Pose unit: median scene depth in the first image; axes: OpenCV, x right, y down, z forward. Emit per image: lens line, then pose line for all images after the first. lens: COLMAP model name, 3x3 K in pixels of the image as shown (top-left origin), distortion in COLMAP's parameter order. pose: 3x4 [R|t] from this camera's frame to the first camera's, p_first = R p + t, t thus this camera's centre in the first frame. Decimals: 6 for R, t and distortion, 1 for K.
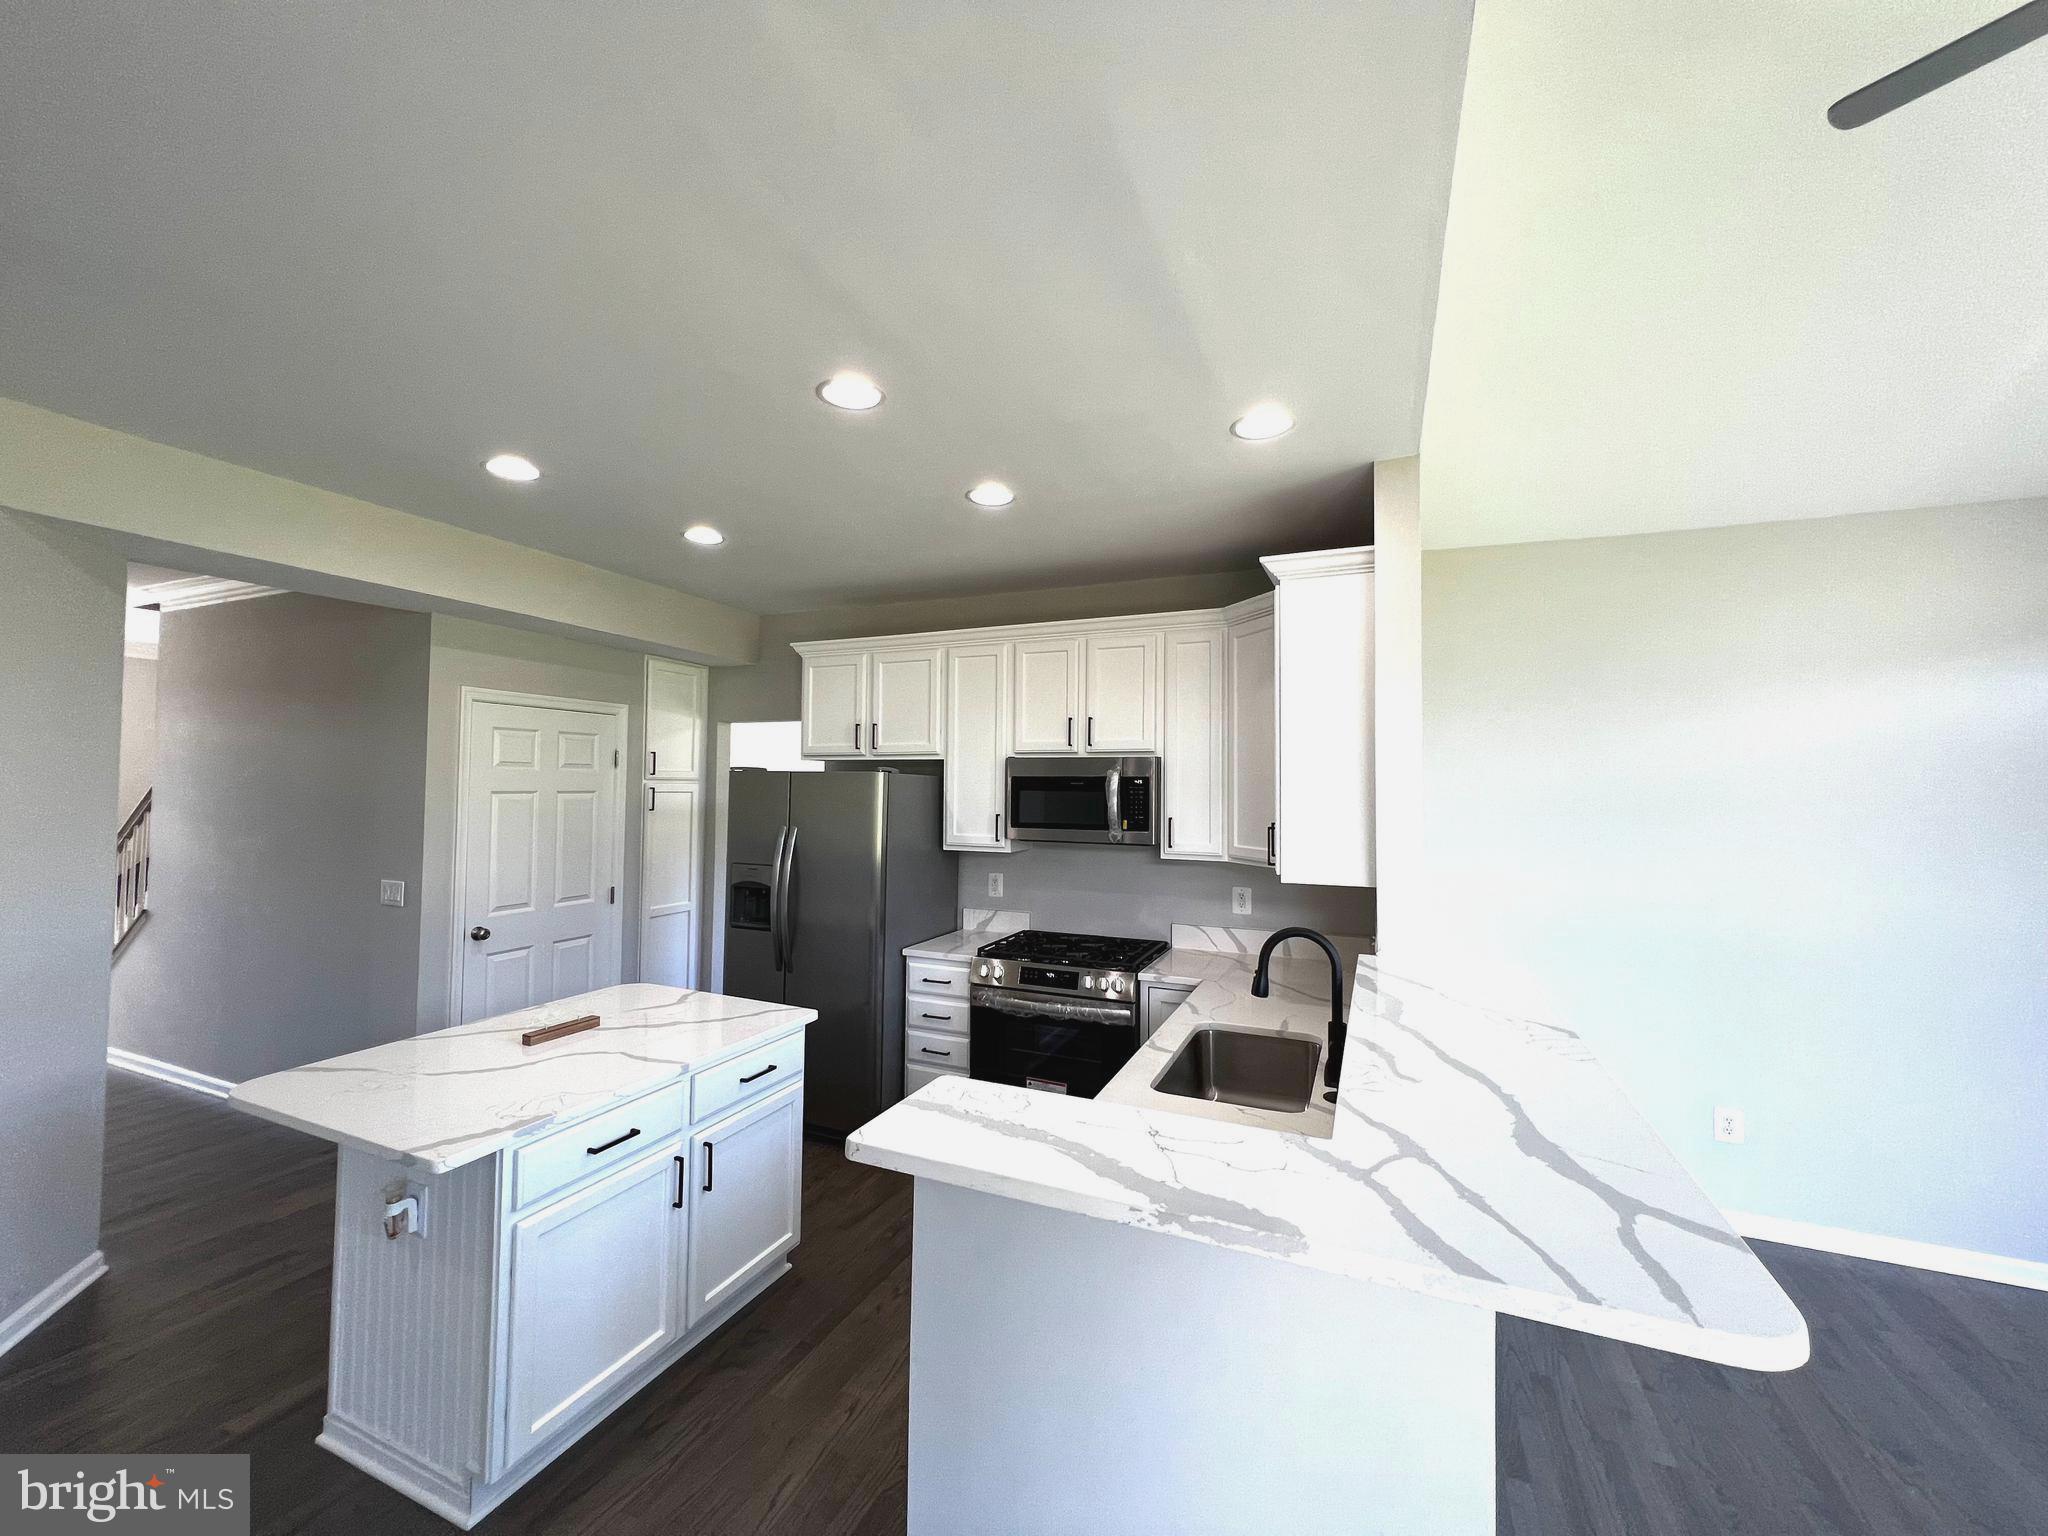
lens RADIAL K [[818.0, 0, 1021.3], [0, 818.0, 759.8], [0, 0, 1]] dist [-0.001690, -0.000618]
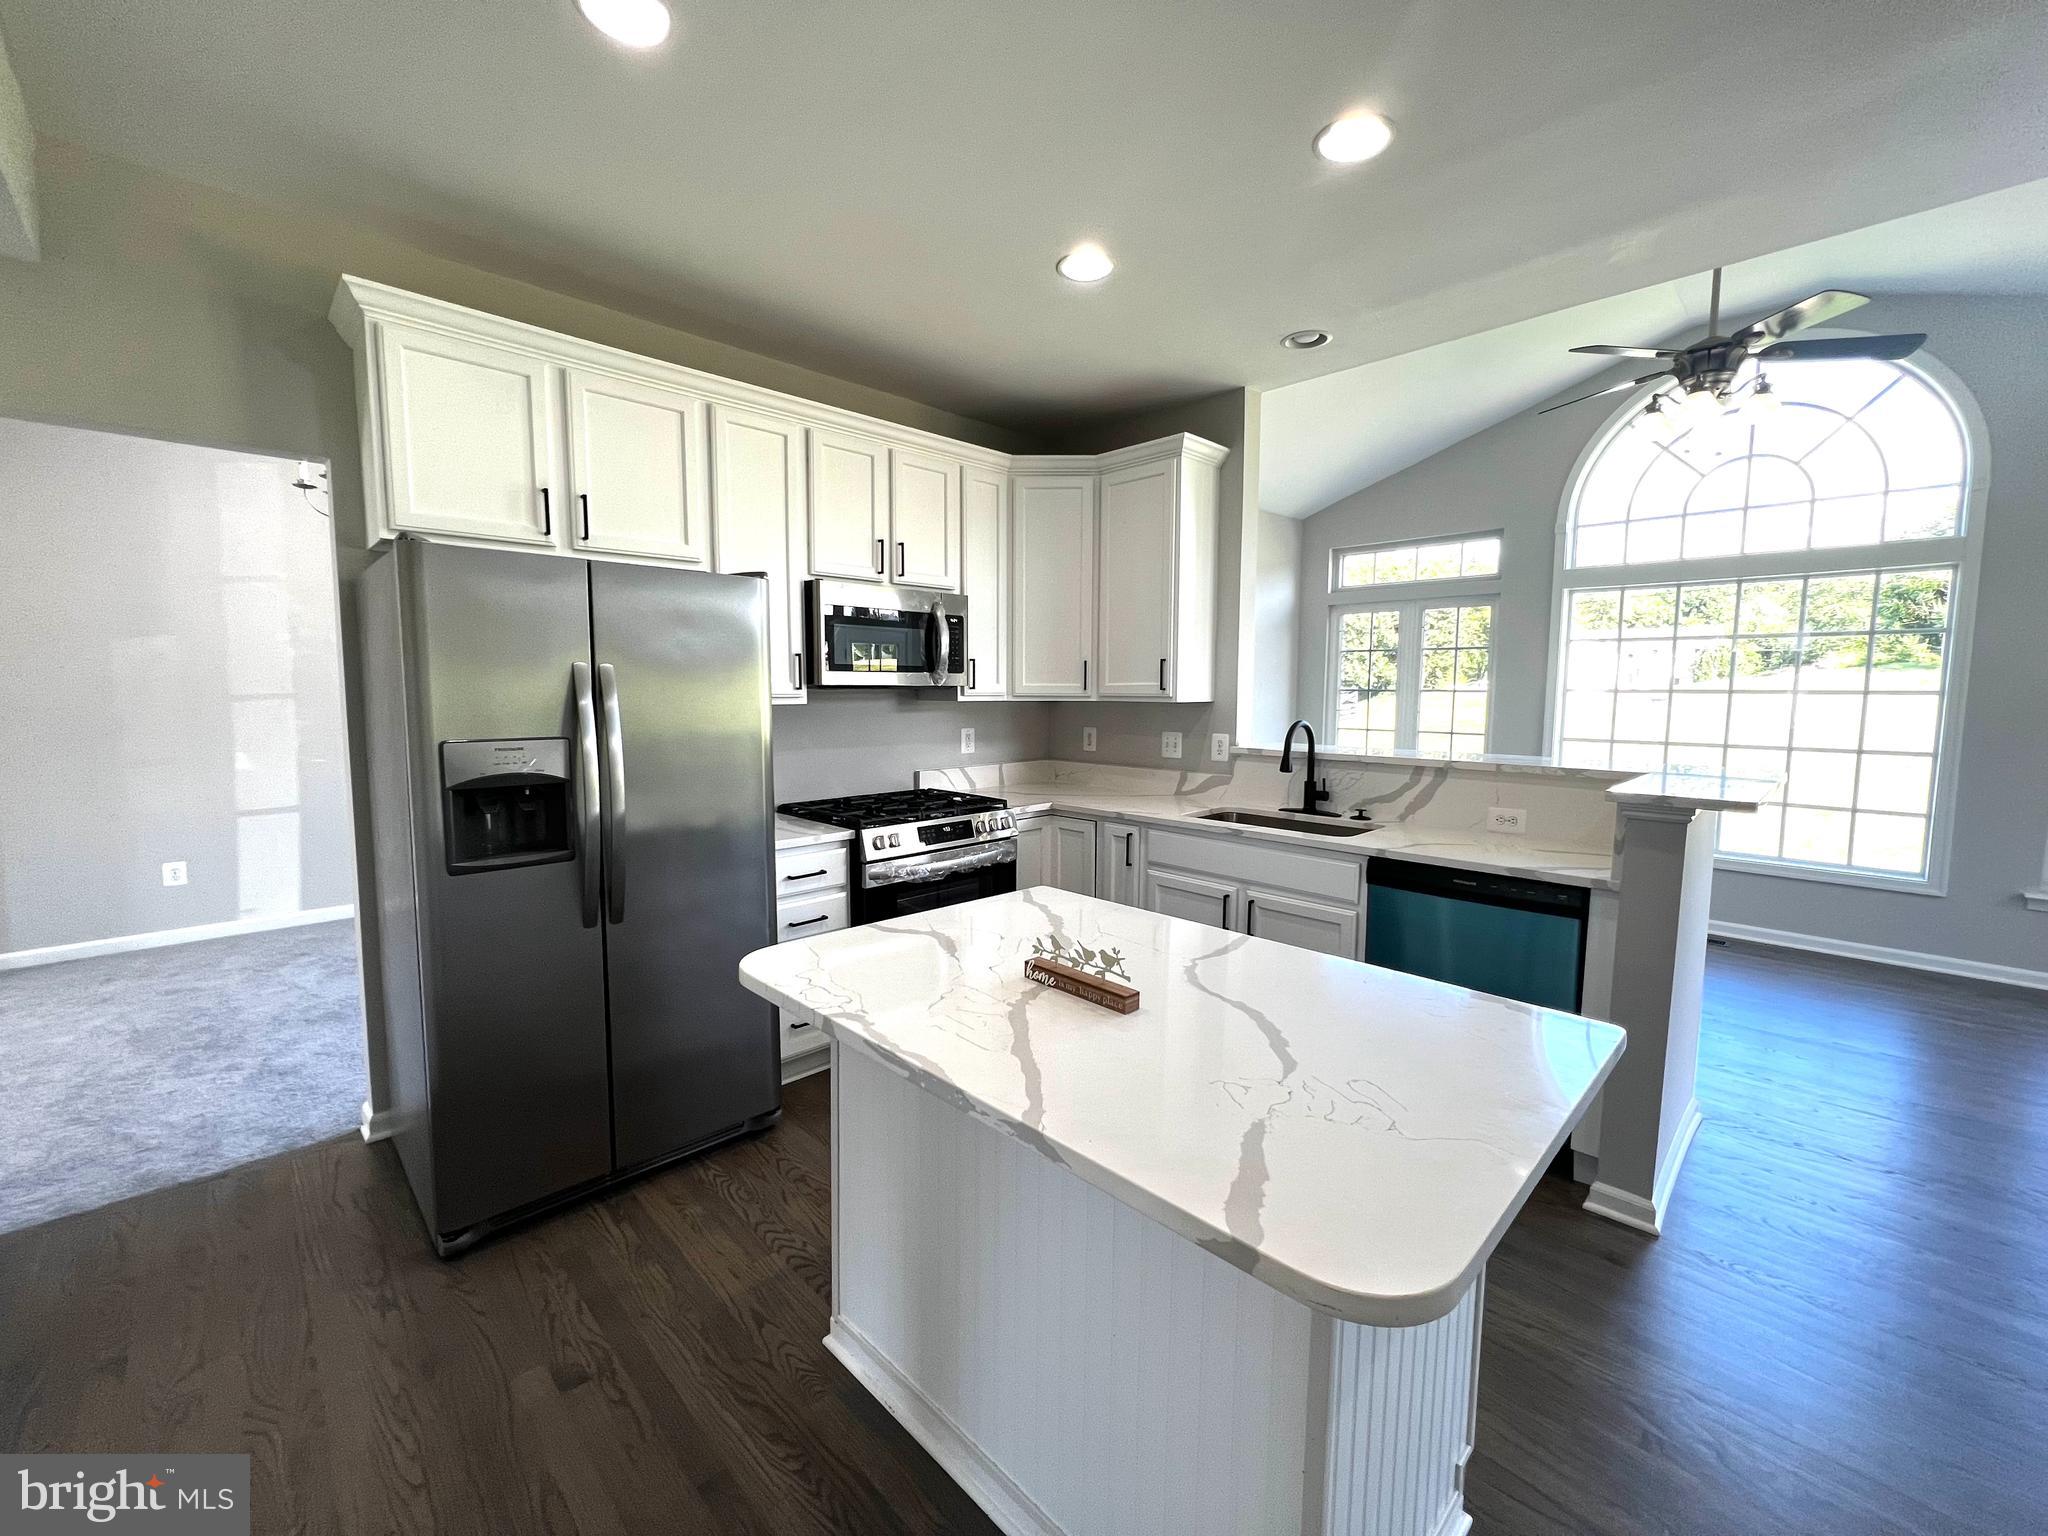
lens RADIAL K [[818.0, 0, 1016.0], [0, 818.0, 763.4], [0, 0, 1]] dist [-0.001690, -0.000618]
pose [[0.379564, -0.095318, 0.920242, -0.724531], [-0.030681, 0.992834, 0.115492, 0.080538], [-0.924657, -0.072070, 0.373920, 0.568078]]
